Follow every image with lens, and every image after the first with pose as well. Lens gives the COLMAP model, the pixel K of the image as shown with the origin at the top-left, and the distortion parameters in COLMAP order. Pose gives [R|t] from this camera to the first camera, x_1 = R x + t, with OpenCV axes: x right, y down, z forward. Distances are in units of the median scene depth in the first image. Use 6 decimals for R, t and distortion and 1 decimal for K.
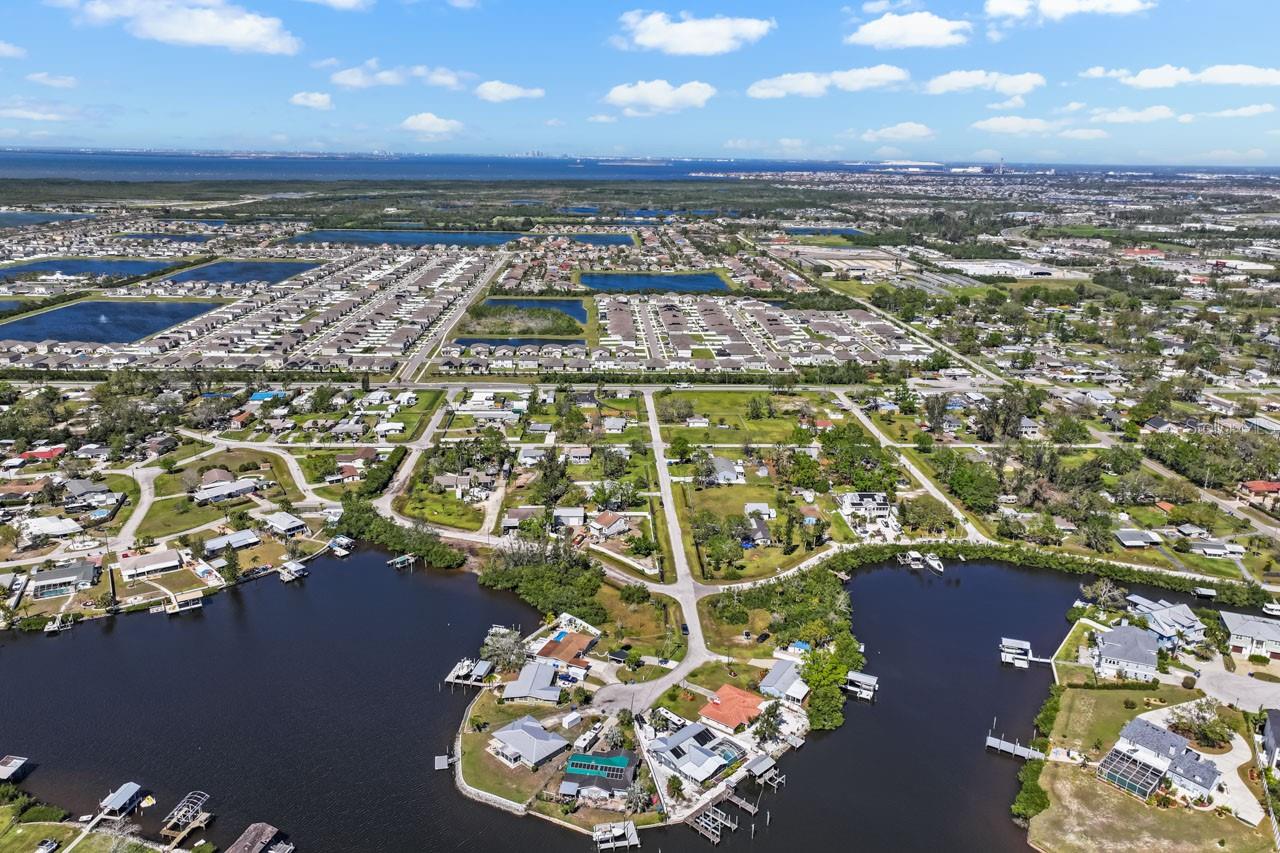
lens RADIAL K [[905.6, 0, 645.0], [0, 905.6, 427.9], [0, 0, 1]] dist [0.000028, 0.003652]
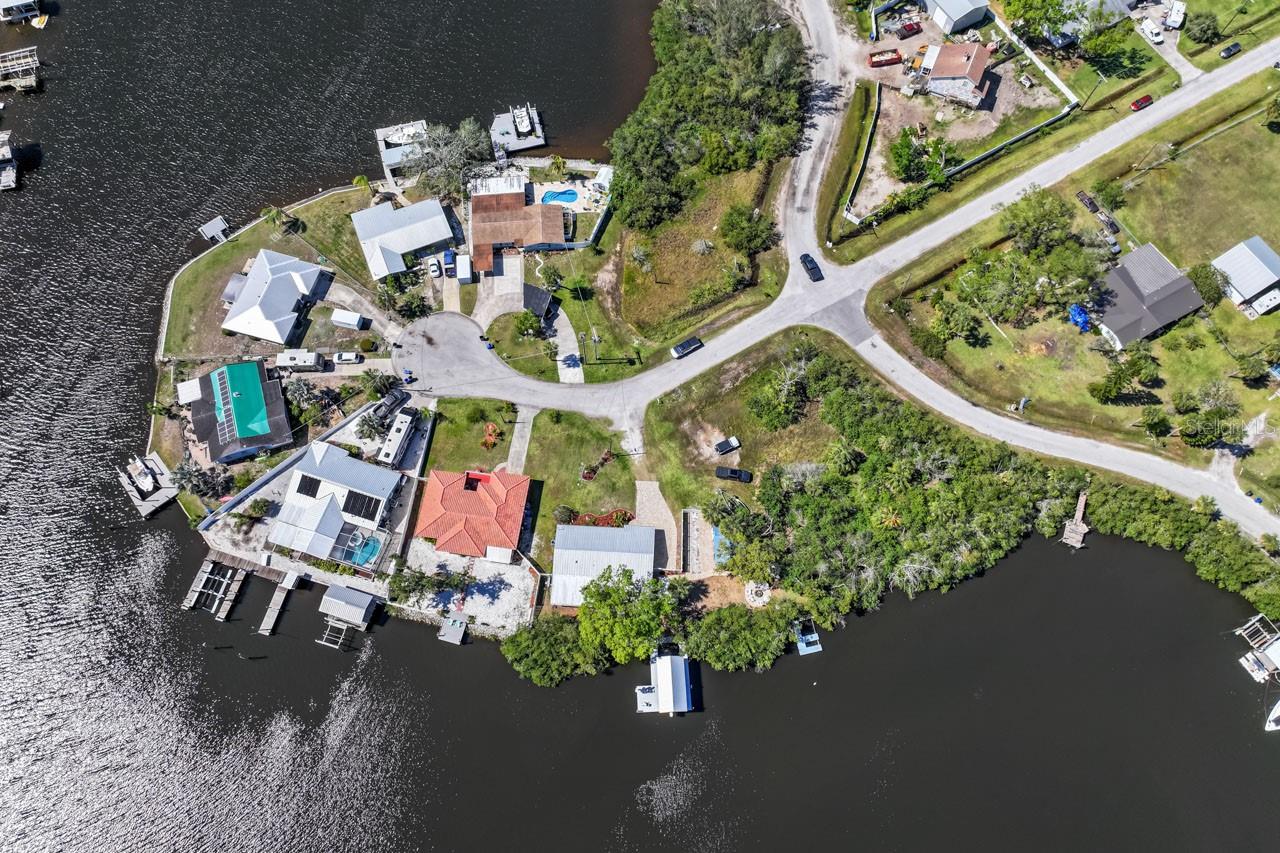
lens RADIAL K [[905.6, 0, 615.6], [0, 905.6, 403.7], [0, 0, 1]] dist [0.000028, 0.003652]
pose [[0.463092, 0.815810, -0.346410, 0.186813], [-0.254641, 0.496832, 0.829648, -0.162652], [0.848943, -0.295994, 0.437817, 0.535792]]
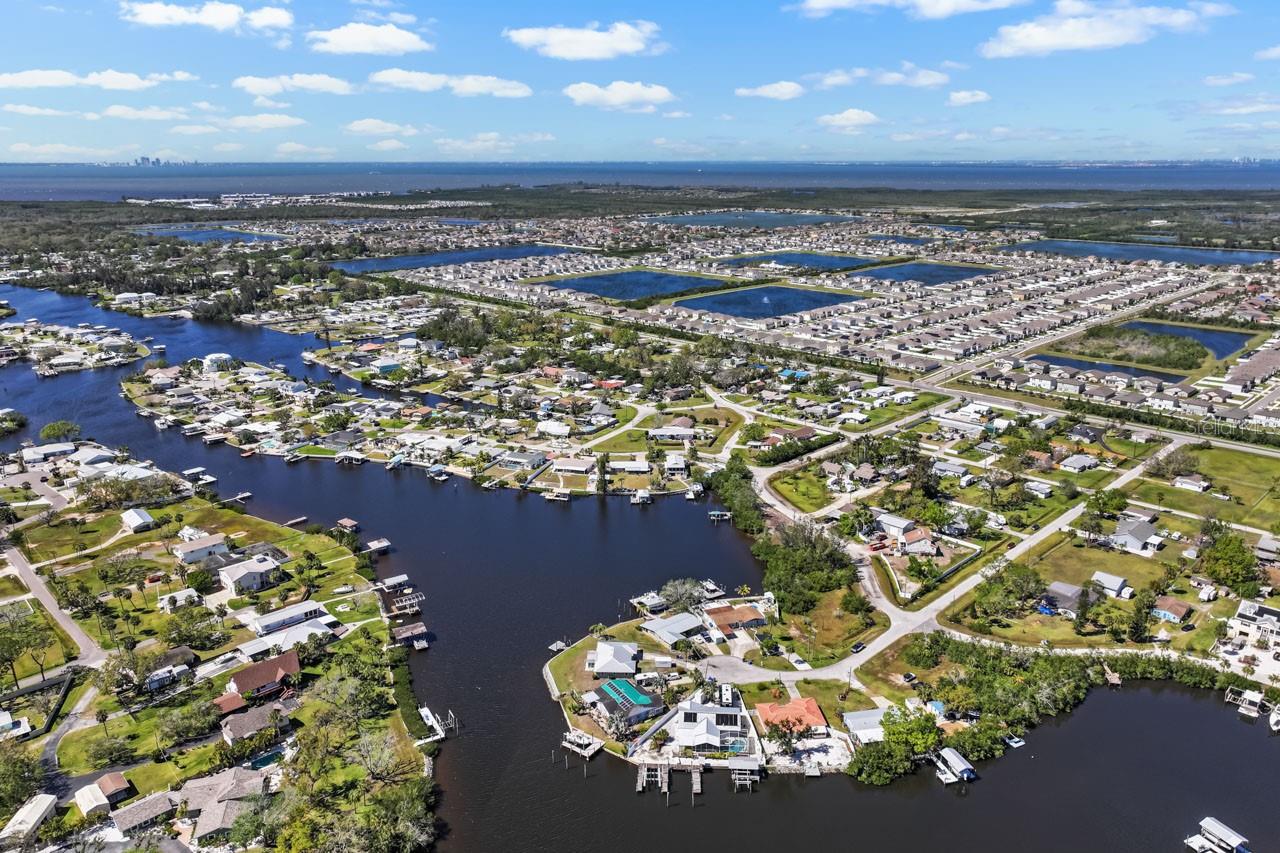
lens RADIAL K [[905.6, 0, 639.1], [0, 905.6, 422.9], [0, 0, 1]] dist [0.000028, 0.003652]
pose [[0.671559, 0.191127, -0.715876, 0.401184], [-0.202010, 0.976786, 0.071281, -0.024053], [0.712881, 0.096745, 0.694579, 0.110562]]
